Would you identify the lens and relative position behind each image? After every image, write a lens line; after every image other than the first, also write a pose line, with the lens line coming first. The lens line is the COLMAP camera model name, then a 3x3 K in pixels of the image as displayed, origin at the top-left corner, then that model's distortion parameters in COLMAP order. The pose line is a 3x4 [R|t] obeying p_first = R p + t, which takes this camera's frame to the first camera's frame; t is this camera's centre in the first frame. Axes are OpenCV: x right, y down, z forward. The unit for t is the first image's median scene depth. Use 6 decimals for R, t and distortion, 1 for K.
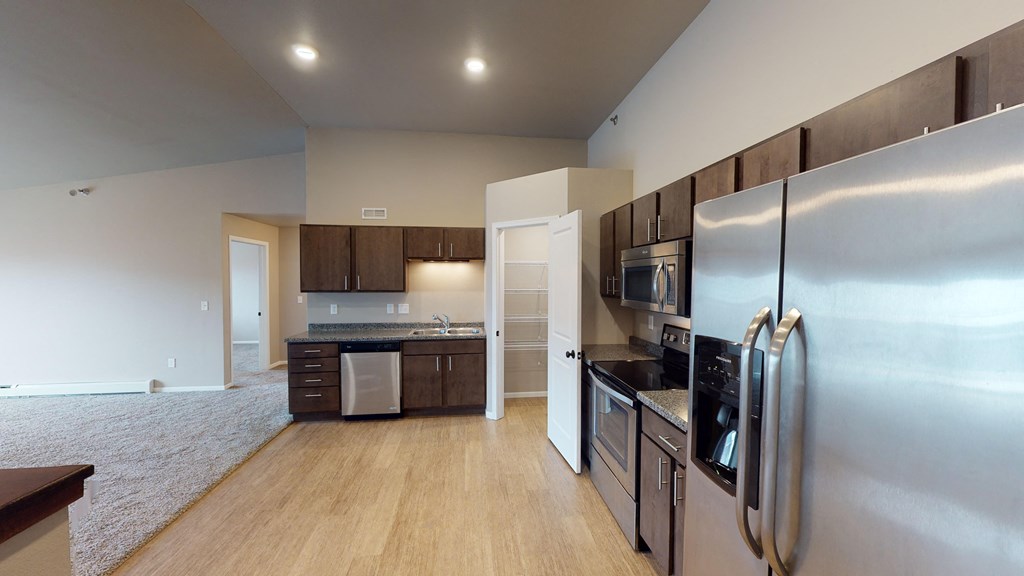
lens RADIAL K [[382.7, 0, 512.0], [0, 382.7, 288.0], [0, 0, 1]] dist [0.001218, 0.000146]
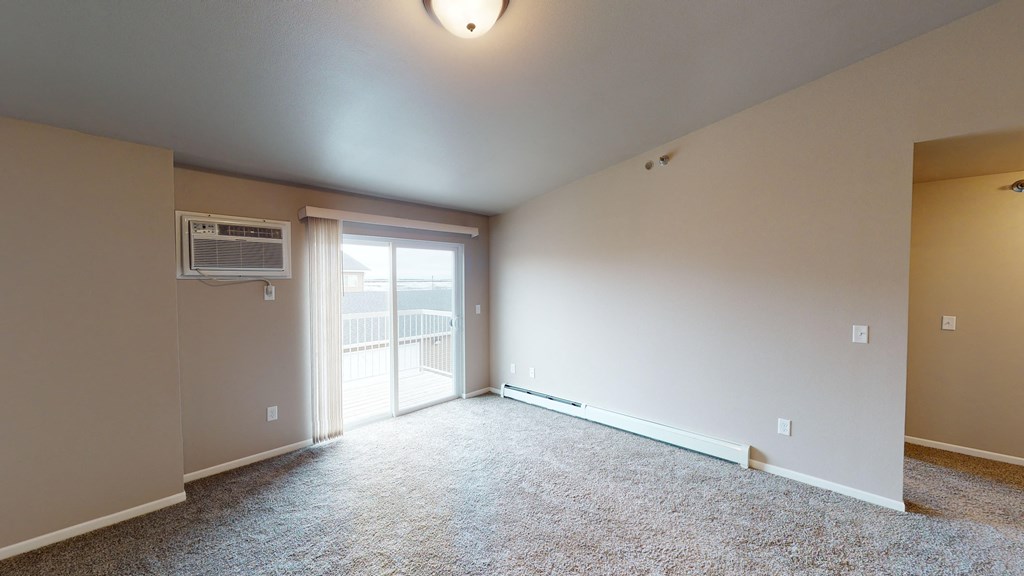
lens RADIAL K [[382.7, 0, 512.0], [0, 382.7, 288.0], [0, 0, 1]] dist [0.001218, 0.000146]
pose [[0.640292, 0.018199, -0.767916, -0.664205], [-0.022124, 0.999741, 0.005246, -0.007606], [0.767813, 0.013631, 0.640529, 0.289497]]
